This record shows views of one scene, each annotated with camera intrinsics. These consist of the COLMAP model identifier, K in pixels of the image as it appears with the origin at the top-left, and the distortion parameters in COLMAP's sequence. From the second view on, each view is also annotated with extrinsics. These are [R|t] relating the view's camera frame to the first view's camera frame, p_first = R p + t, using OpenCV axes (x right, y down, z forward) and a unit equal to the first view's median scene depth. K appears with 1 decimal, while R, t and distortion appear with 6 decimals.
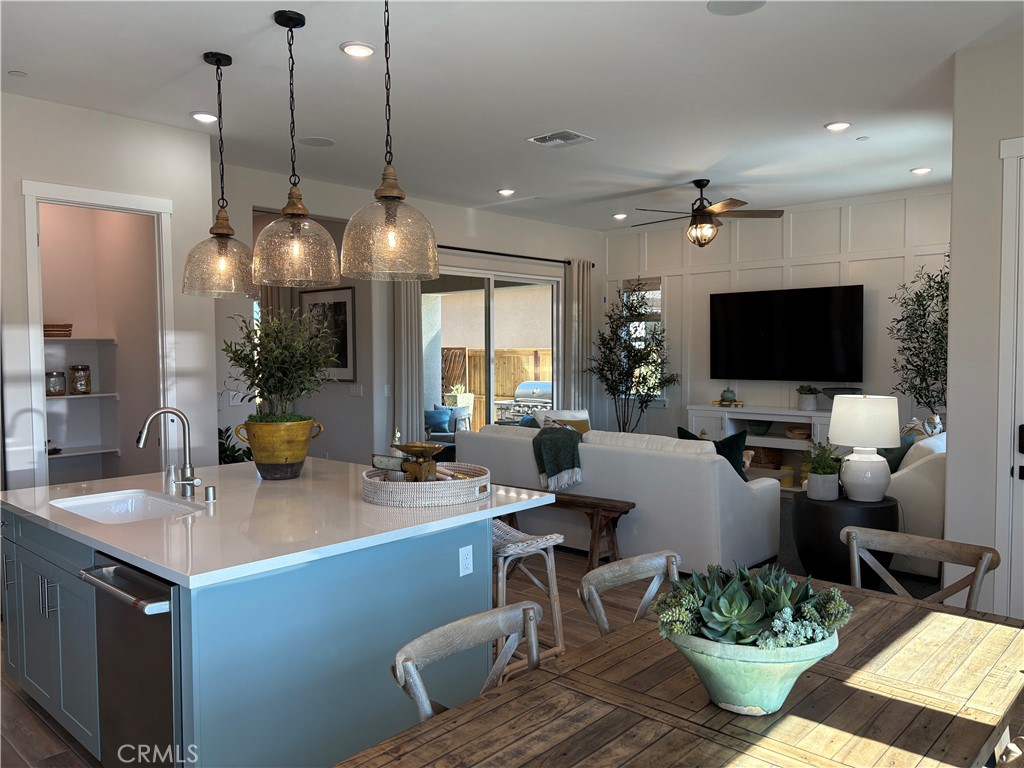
lens RADIAL K [[776.3, 0, 512.0], [0, 776.3, 384.0], [0, 0, 1]] dist [0.018141, -0.009934]
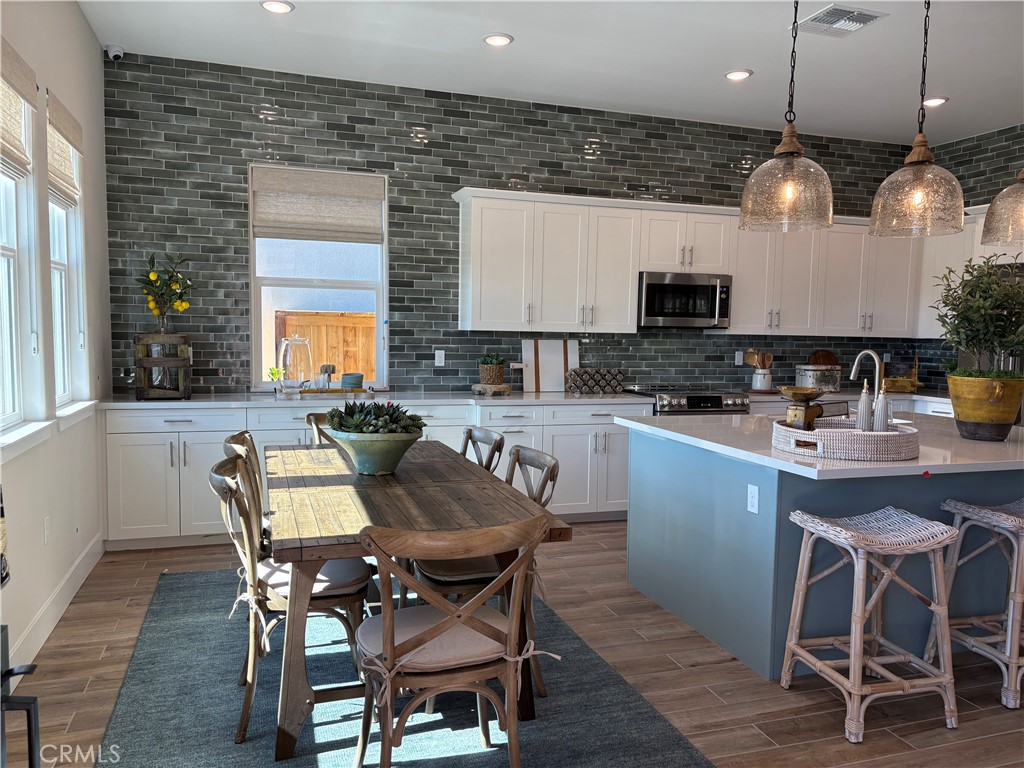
lens RADIAL K [[776.3, 0, 512.0], [0, 776.3, 384.0], [0, 0, 1]] dist [0.018141, -0.009934]
pose [[-0.484613, 0.061554, -0.872560, 0.917514], [-0.055822, 0.993312, 0.101075, -0.008353], [0.872946, 0.097690, -0.477936, 1.121782]]
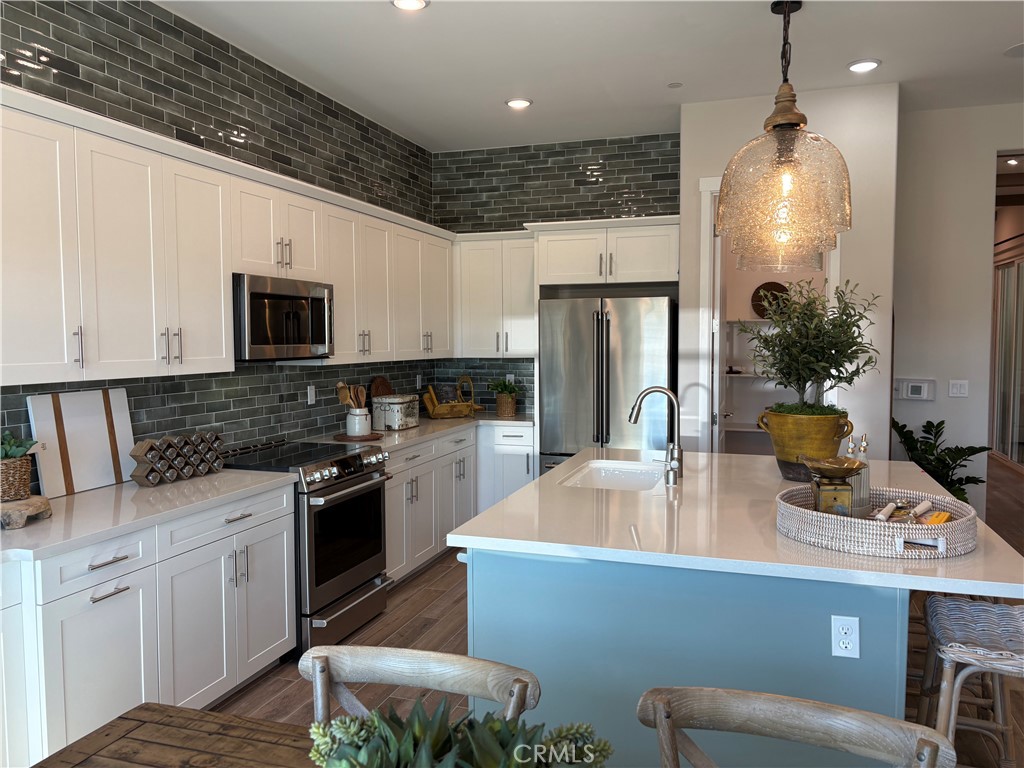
lens RADIAL K [[776.3, 0, 512.0], [0, 776.3, 384.0], [0, 0, 1]] dist [0.018141, -0.009934]
pose [[0.410891, 0.062279, -0.909555, 0.402288], [-0.042902, 0.997880, 0.048946, -0.014302], [0.910674, 0.018910, 0.412692, 0.418214]]
